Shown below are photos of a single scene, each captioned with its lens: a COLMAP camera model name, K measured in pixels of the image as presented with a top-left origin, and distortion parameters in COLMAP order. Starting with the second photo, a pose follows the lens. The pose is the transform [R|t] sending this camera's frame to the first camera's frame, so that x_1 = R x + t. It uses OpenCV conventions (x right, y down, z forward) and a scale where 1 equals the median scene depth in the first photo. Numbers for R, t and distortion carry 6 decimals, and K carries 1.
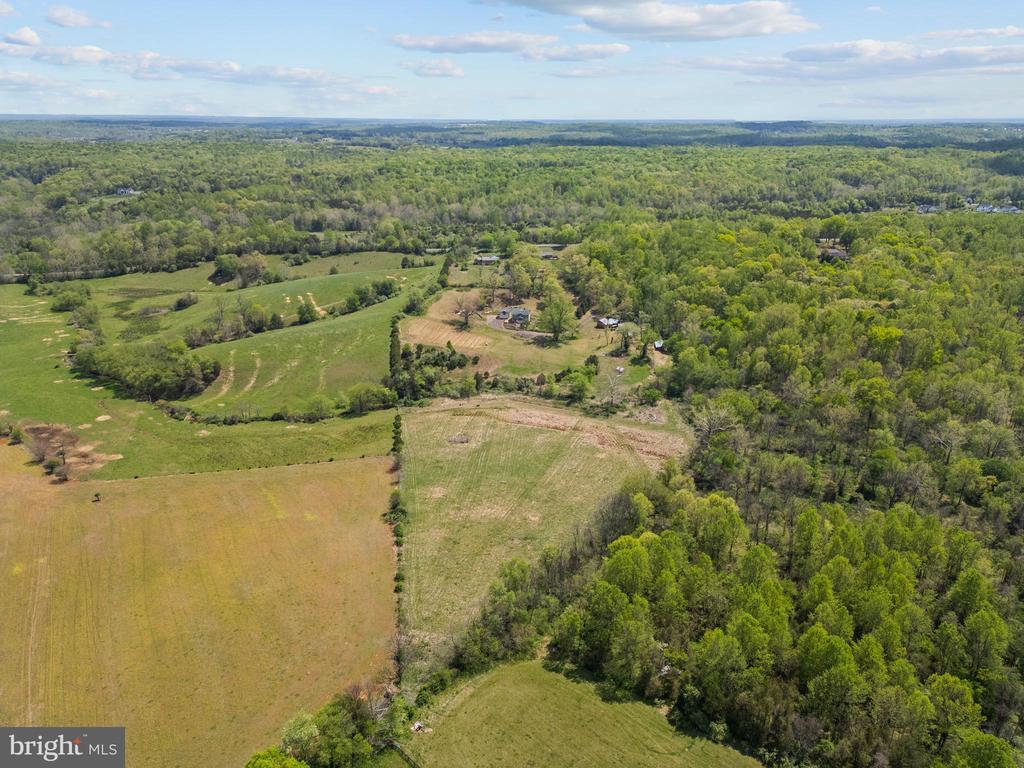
lens RADIAL K [[716.0, 0, 516.6], [0, 716.0, 394.4], [0, 0, 1]] dist [0.077981, -0.078846]
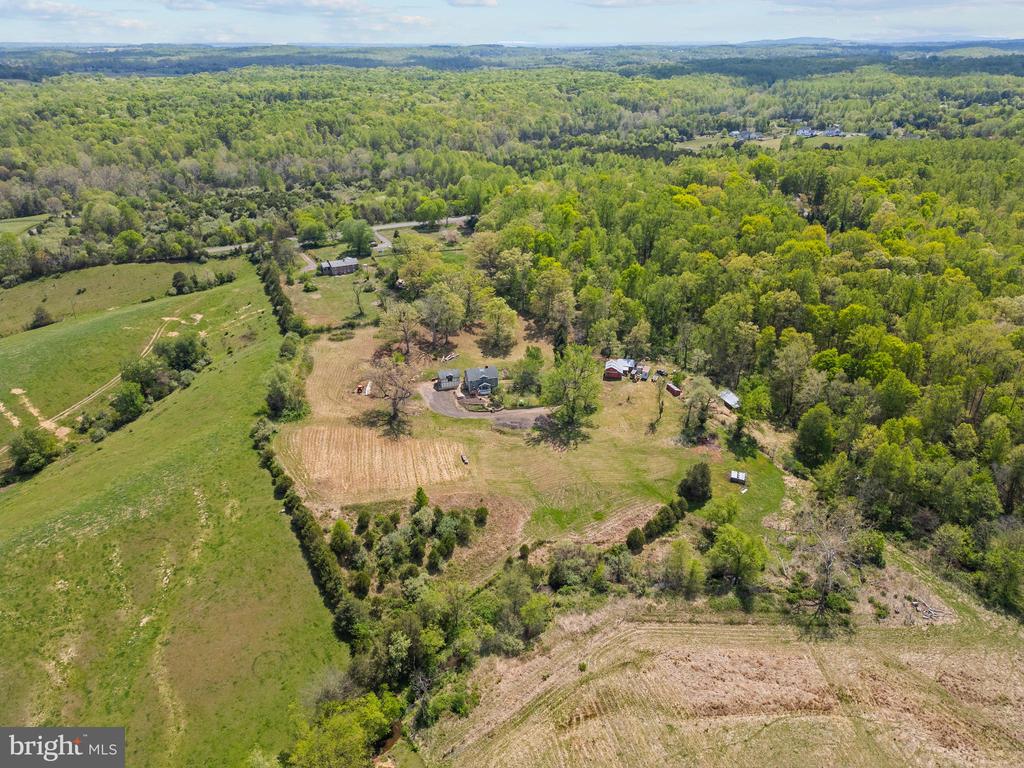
lens RADIAL K [[716.0, 0, 511.5], [0, 716.0, 375.6], [0, 0, 1]] dist [0.077981, -0.078846]
pose [[0.918395, -0.171953, 0.356346, -0.211533], [0.148109, 0.984553, 0.093376, -0.199422], [-0.366898, -0.032978, 0.929676, 0.577789]]
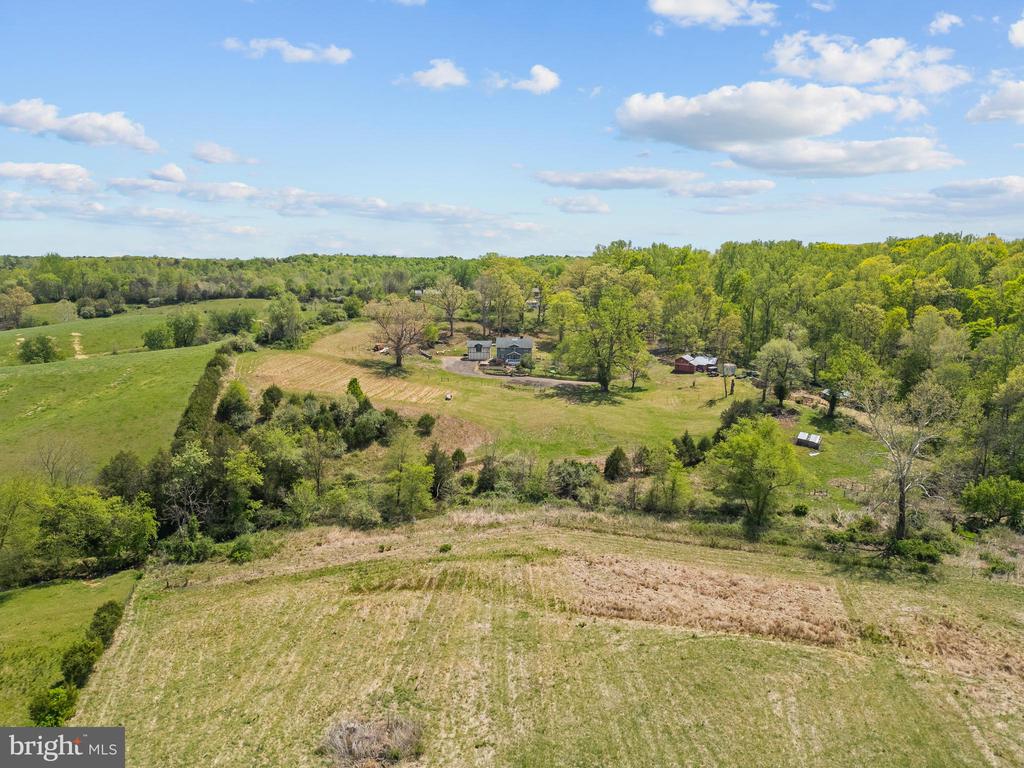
lens RADIAL K [[716.0, 0, 513.8], [0, 716.0, 375.1], [0, 0, 1]] dist [0.077981, -0.078846]
pose [[0.994835, -0.011818, 0.100817, -0.051981], [0.033858, 0.974956, -0.219807, 0.011639], [-0.095695, 0.222085, 0.970320, 0.668820]]
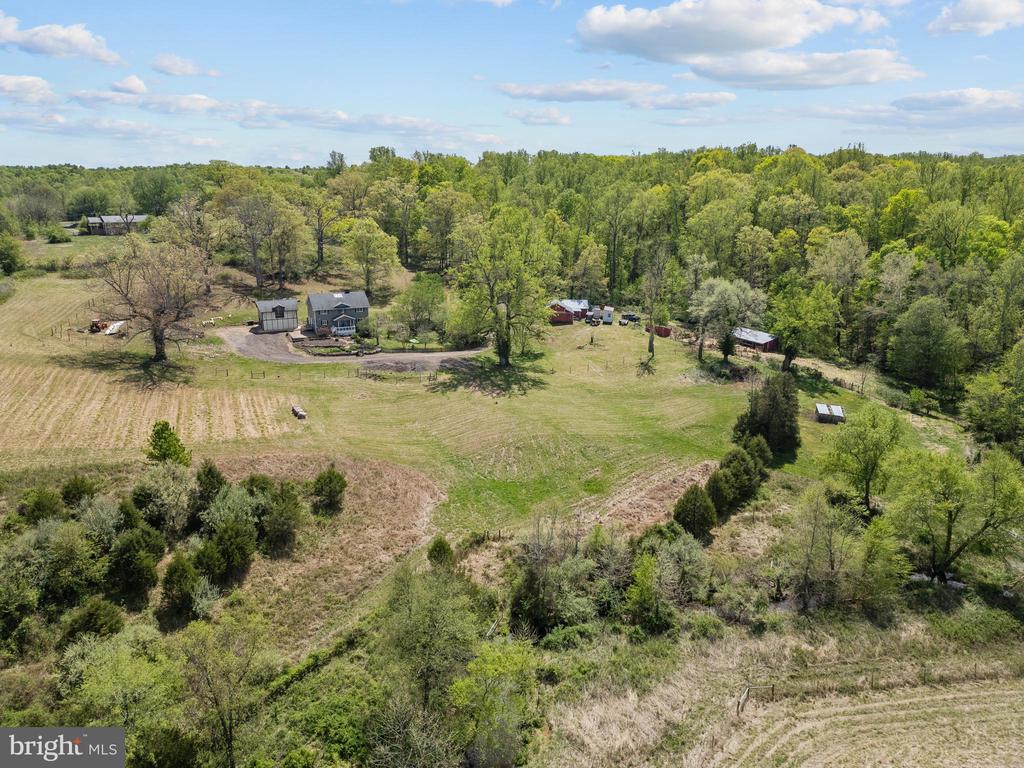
lens RADIAL K [[716.0, 0, 509.4], [0, 716.0, 381.6], [0, 0, 1]] dist [0.077981, -0.078846]
pose [[0.839391, -0.148518, 0.522843, -0.125016], [0.199880, 0.978884, -0.042834, -0.063935], [-0.505441, 0.140460, 0.851352, 0.855233]]
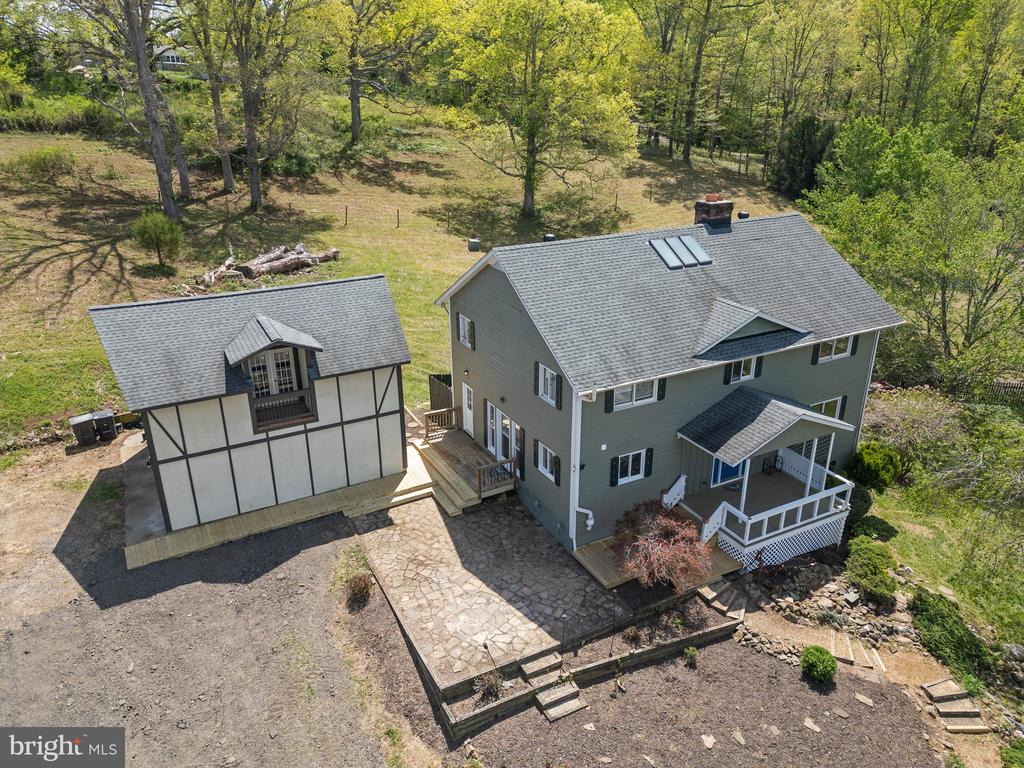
lens RADIAL K [[716.0, 0, 517.4], [0, 716.0, 388.8], [0, 0, 1]] dist [0.077981, -0.078846]
pose [[0.812425, -0.234191, 0.533966, -0.034841], [0.222591, 0.971004, 0.087200, -0.142046], [-0.538905, 0.048013, 0.840997, 1.187440]]
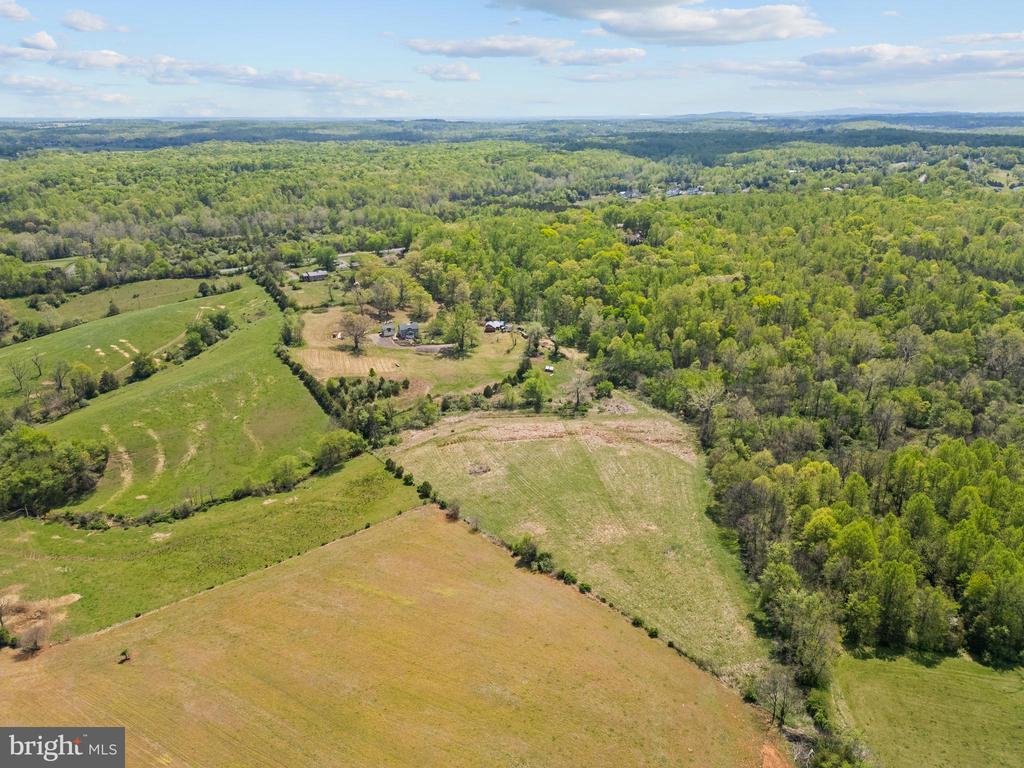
lens RADIAL K [[716.0, 0, 516.2], [0, 716.0, 388.7], [0, 0, 1]] dist [0.077981, -0.078846]
pose [[0.884822, -0.174015, 0.432215, -0.353719], [0.175647, 0.983776, 0.036499, -0.054520], [-0.431554, 0.043622, 0.901032, 0.122319]]
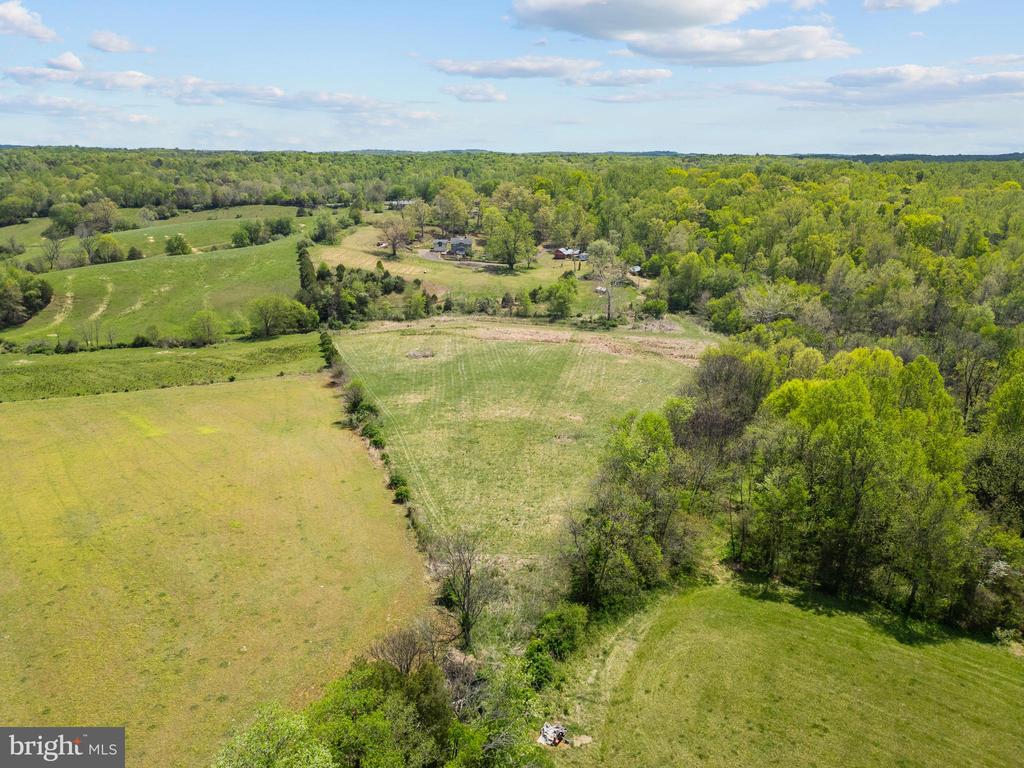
lens RADIAL K [[716.0, 0, 515.0], [0, 716.0, 393.7], [0, 0, 1]] dist [0.077981, -0.078846]
pose [[0.986386, -0.044455, 0.158326, -0.086027], [0.052281, 0.997590, -0.045611, 0.118151], [-0.155917, 0.053267, 0.986333, 0.246449]]
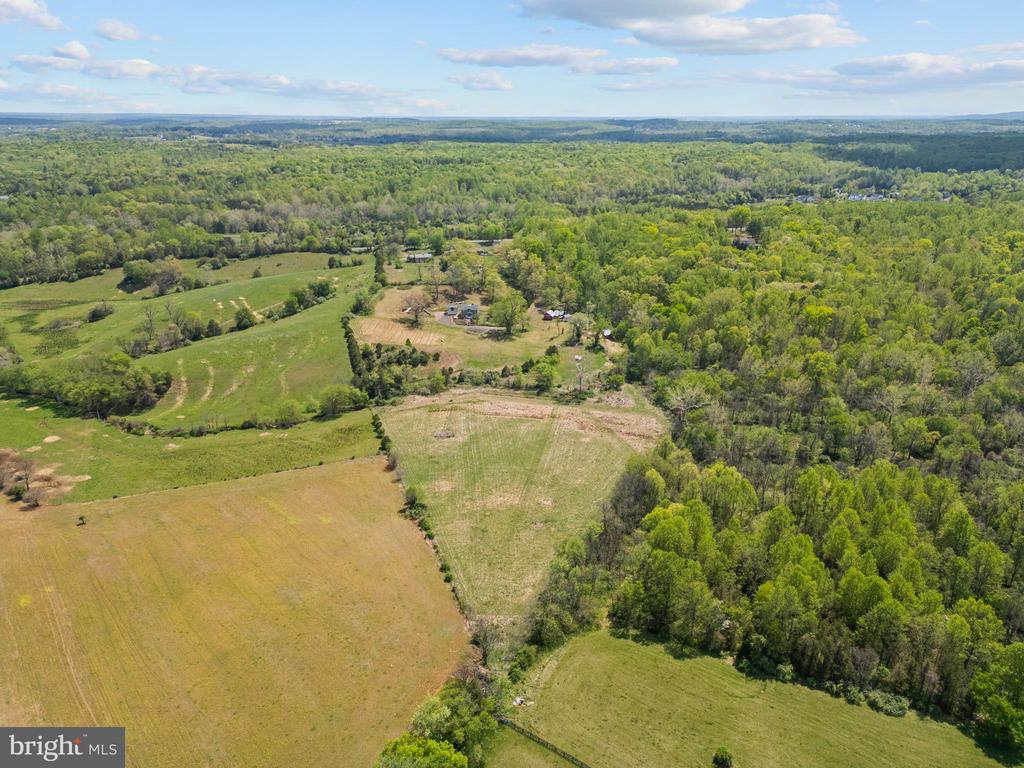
lens RADIAL K [[716.0, 0, 517.3], [0, 716.0, 392.5], [0, 0, 1]] dist [0.077981, -0.078846]
pose [[0.986107, -0.061116, 0.154460, -0.111276], [0.060876, 0.998126, 0.006287, 0.003351], [-0.154555, 0.003204, 0.987979, -0.011914]]
